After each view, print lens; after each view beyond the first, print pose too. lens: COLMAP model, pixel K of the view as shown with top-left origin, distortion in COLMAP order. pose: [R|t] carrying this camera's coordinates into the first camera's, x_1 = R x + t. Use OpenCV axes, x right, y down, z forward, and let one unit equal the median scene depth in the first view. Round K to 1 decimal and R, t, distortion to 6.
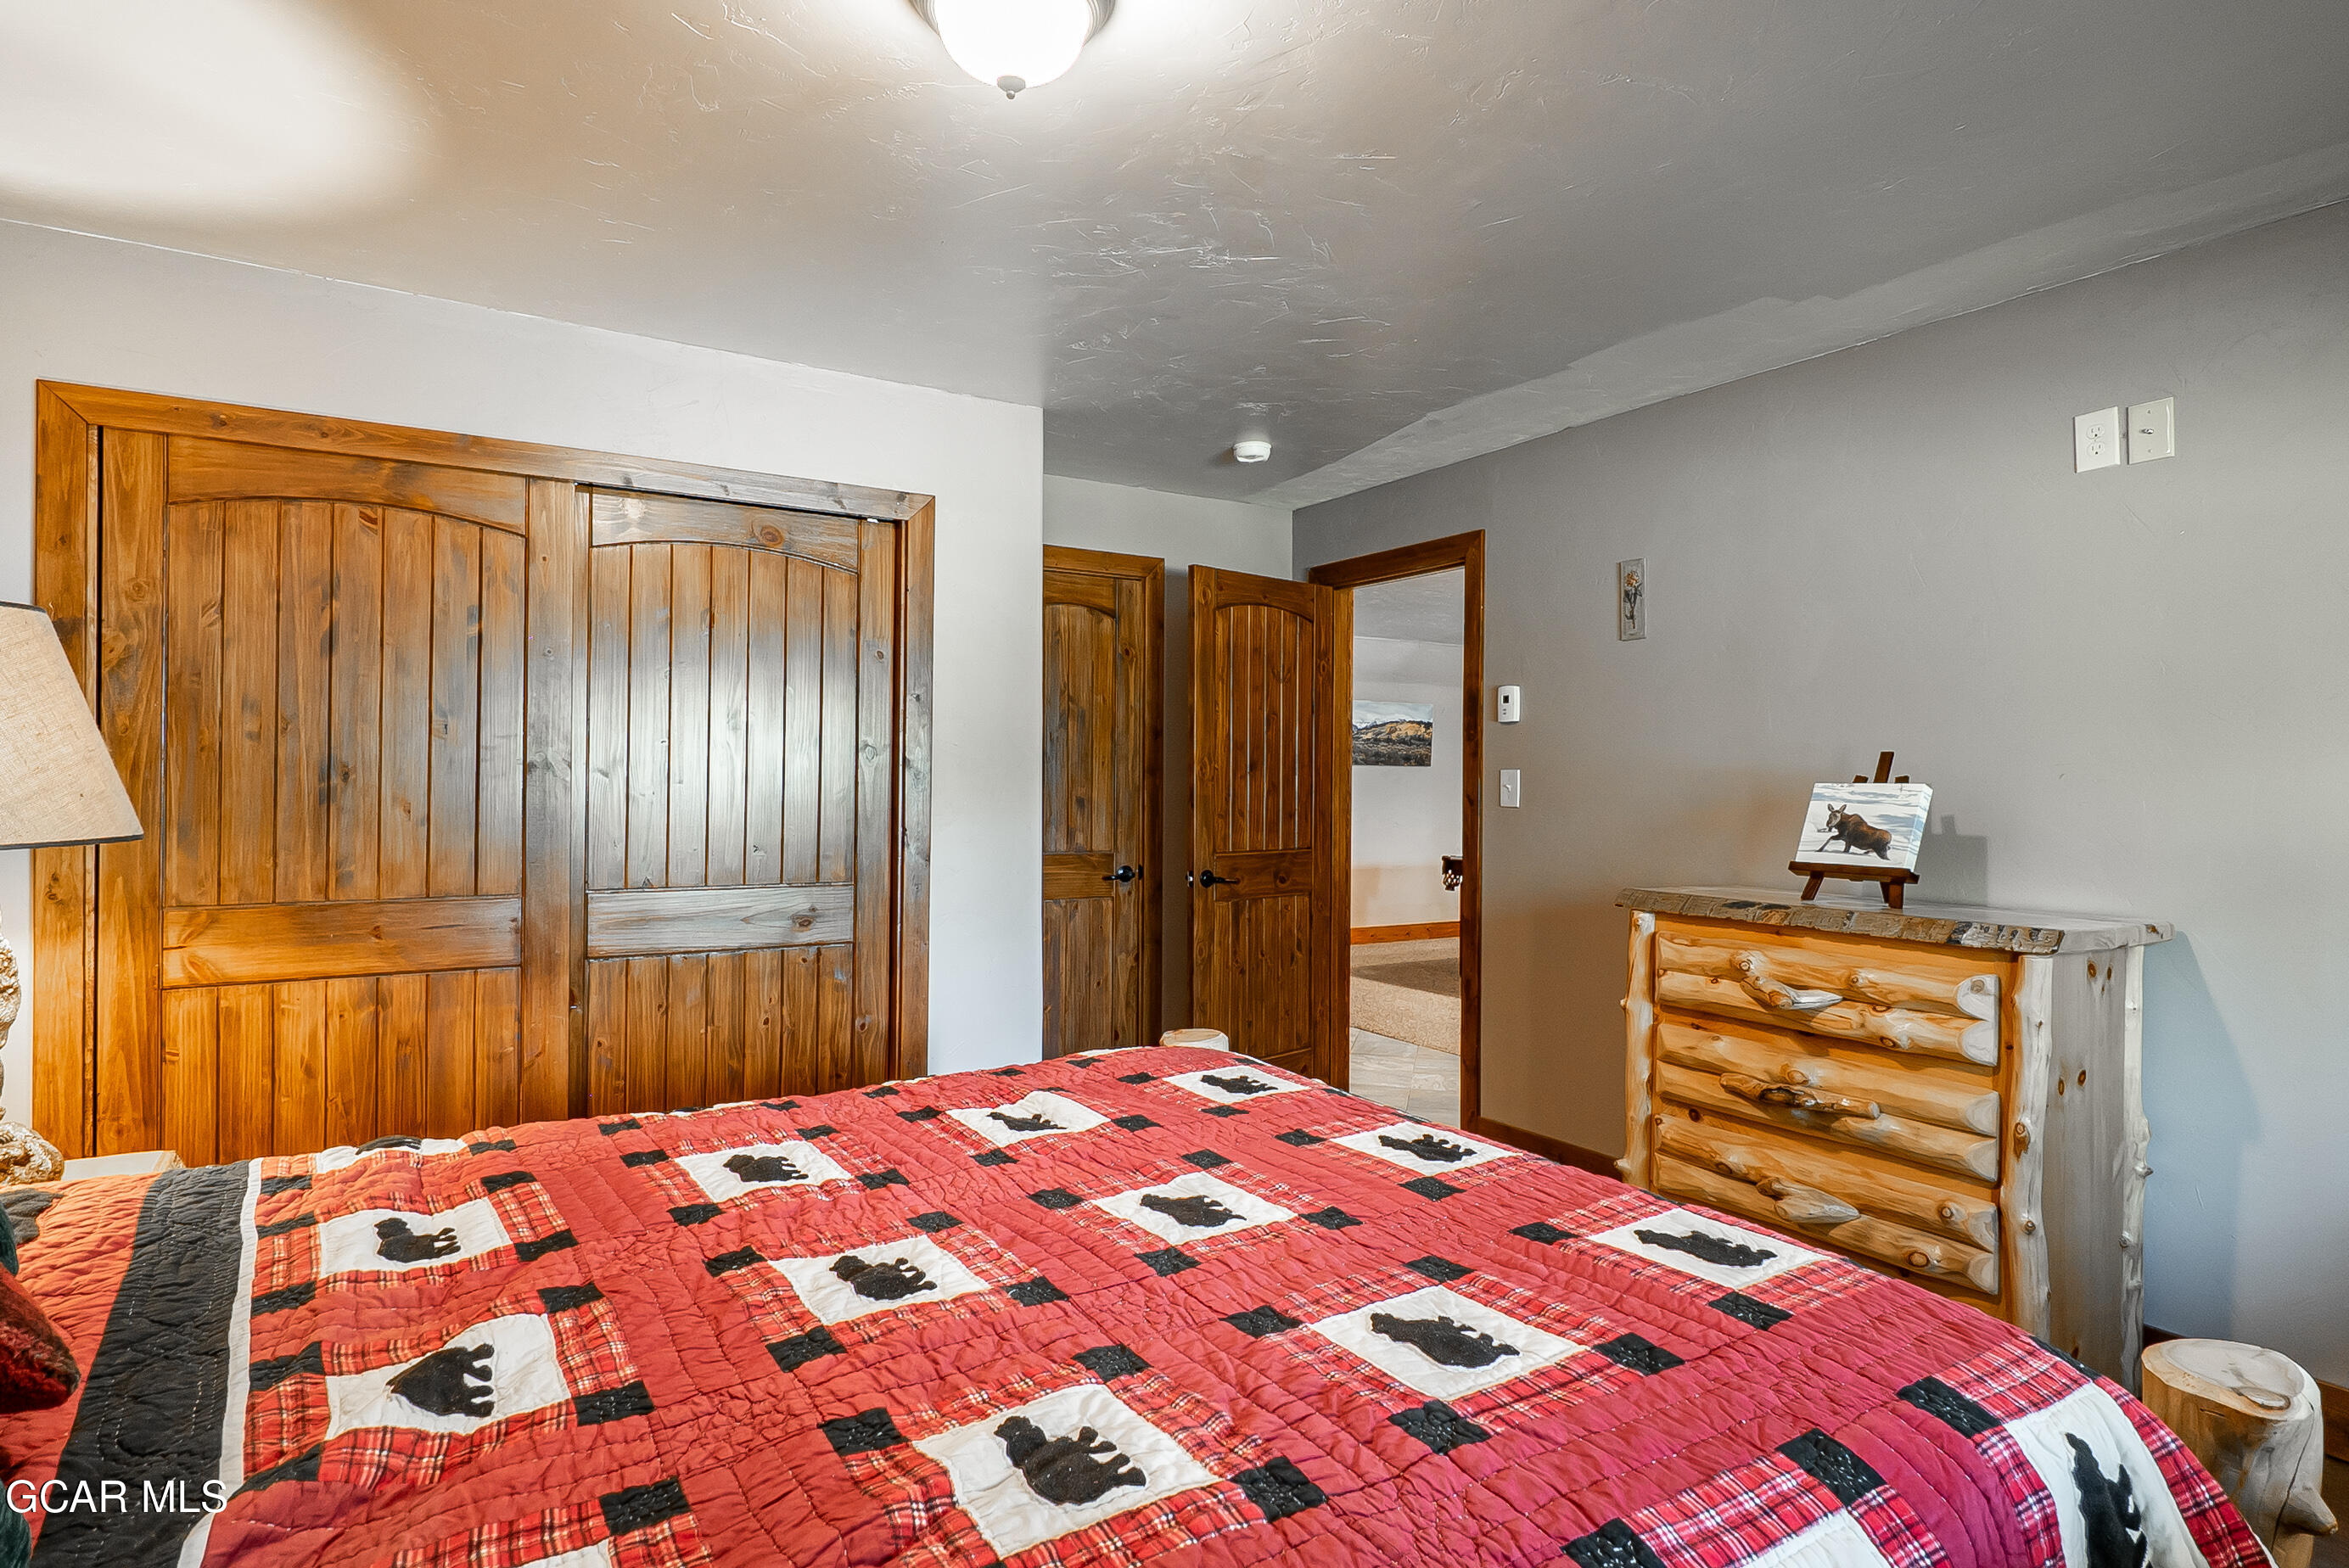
lens RADIAL K [[1279.7, 0, 1173.6], [0, 1279.7, 771.7], [0, 0, 1]] dist [0.005096, -0.000754]
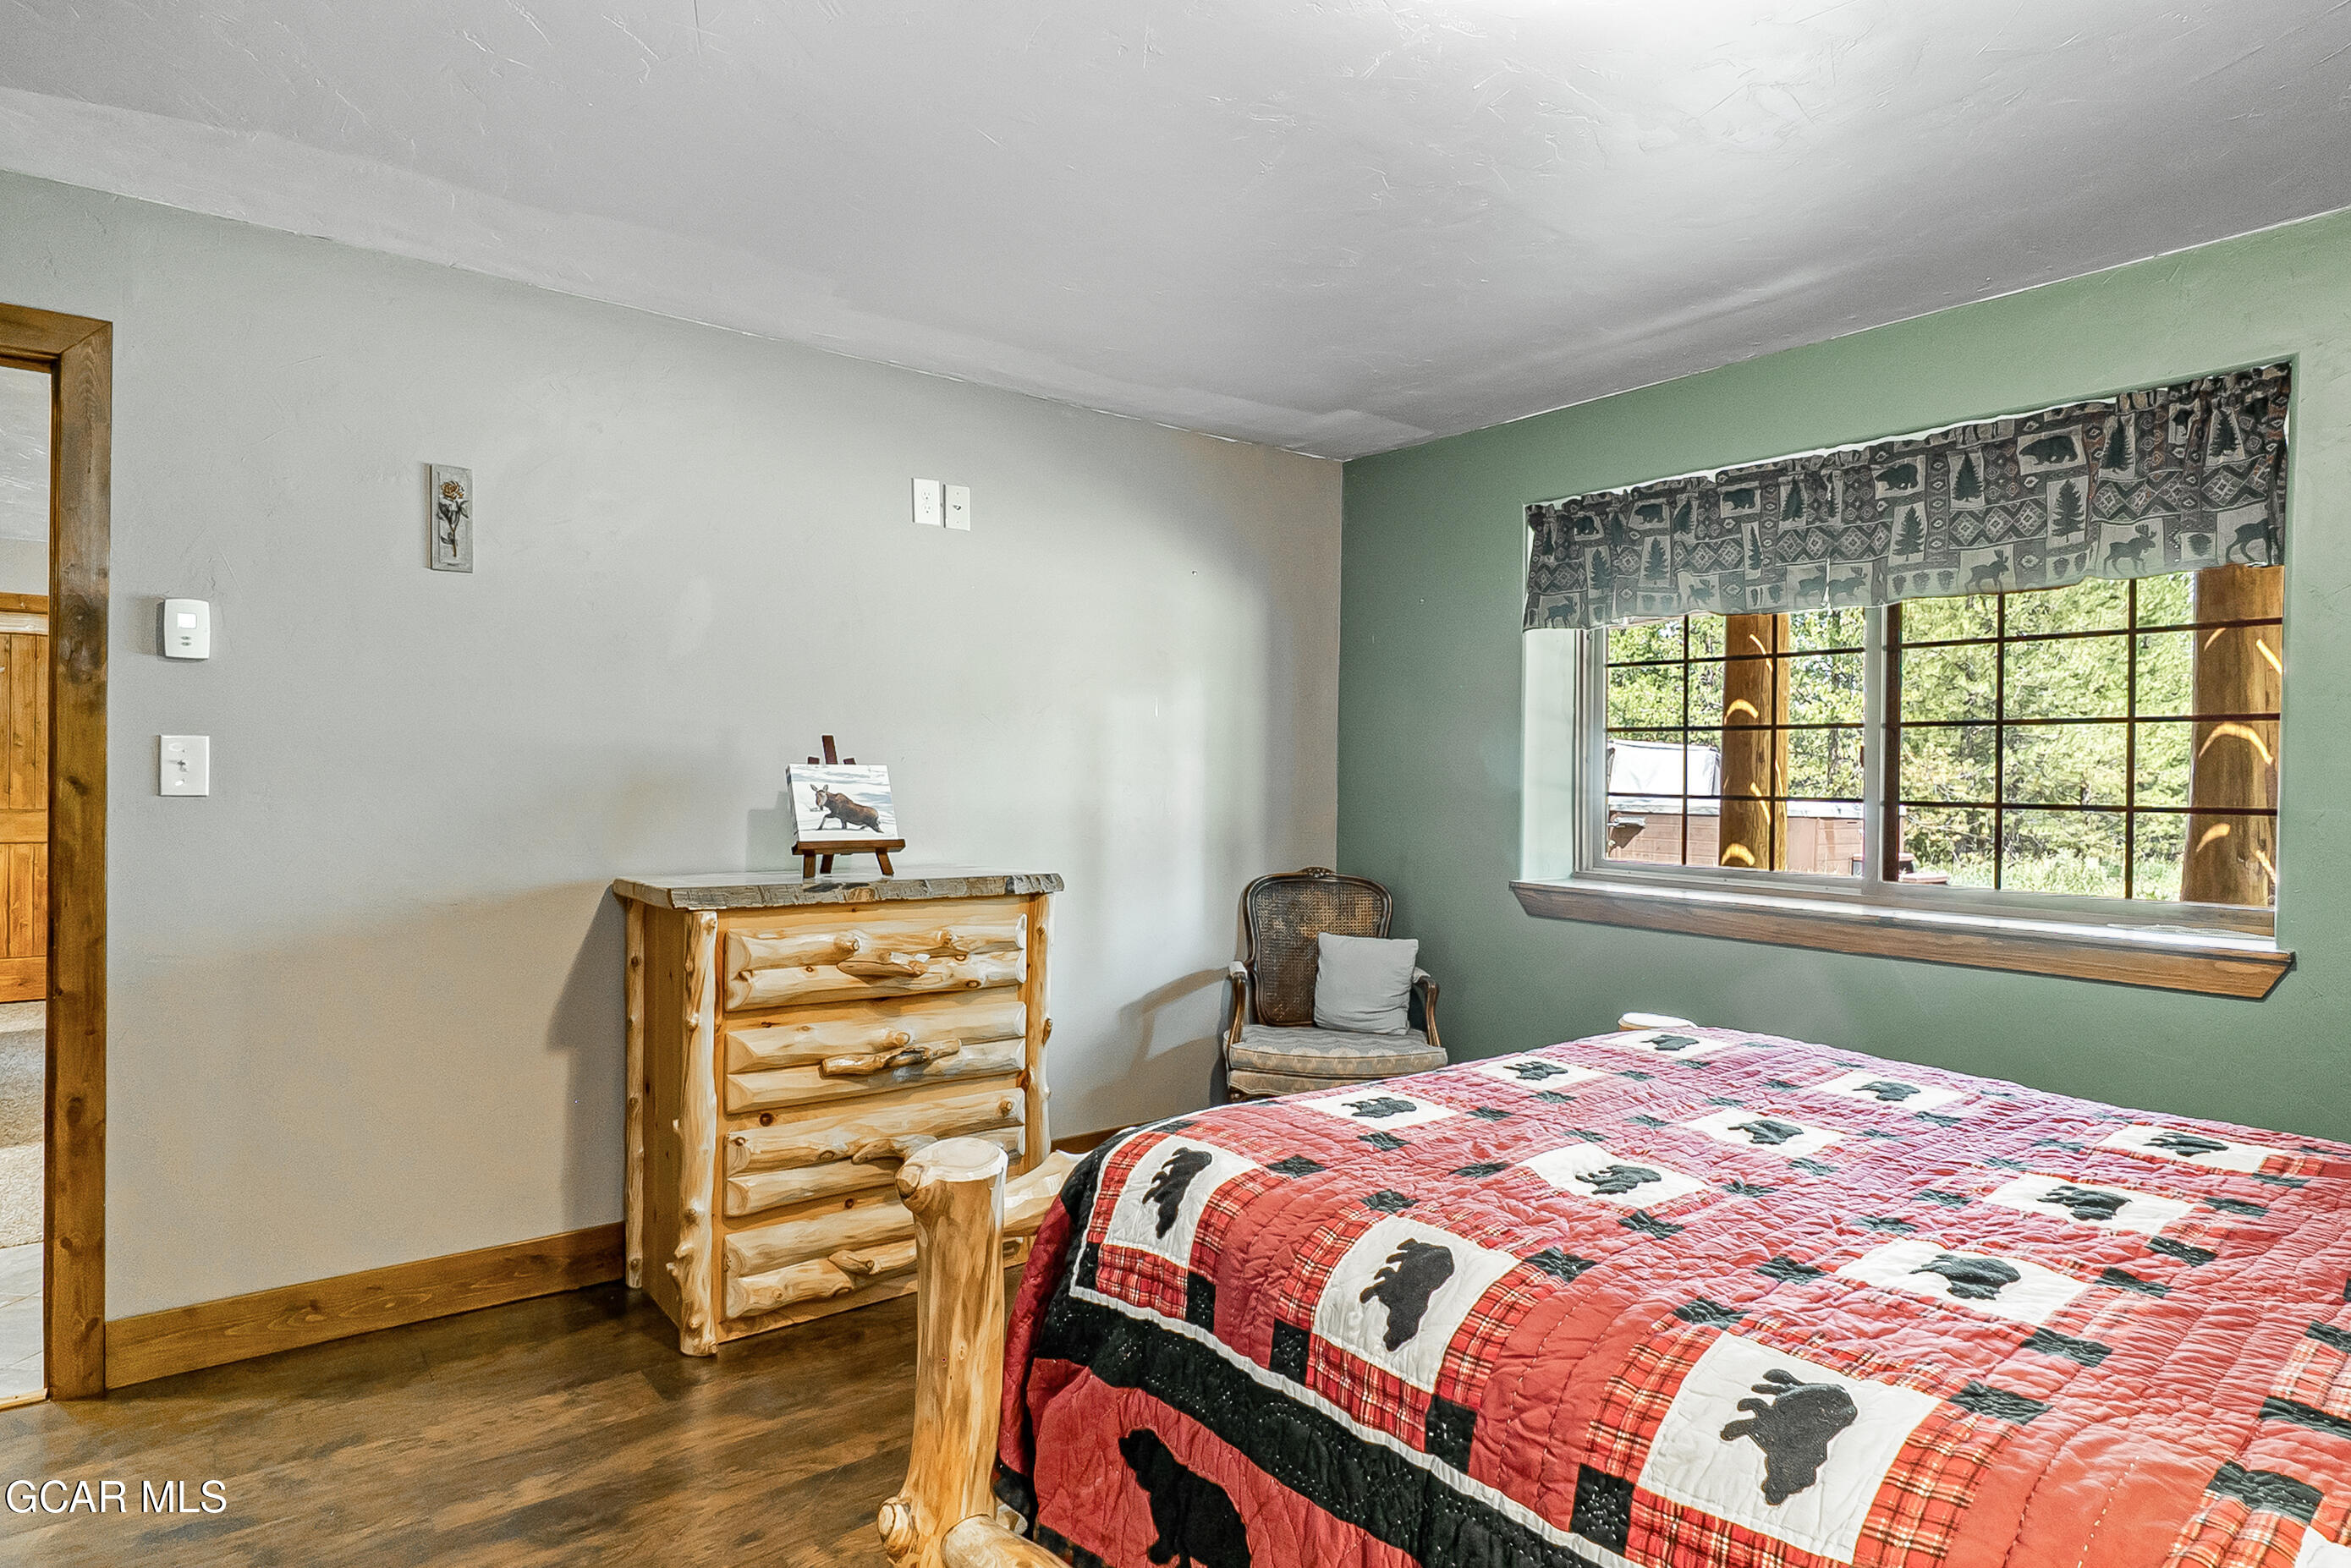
lens RADIAL K [[1280.7, 0, 1161.0], [0, 1280.7, 771.5], [0, 0, 1]] dist [0.005096, -0.000754]
pose [[-0.099940, -0.009611, 0.994947, -0.573348], [-0.023436, 0.999699, 0.007302, 0.000539], [-0.994717, -0.022588, -0.100135, 0.845451]]
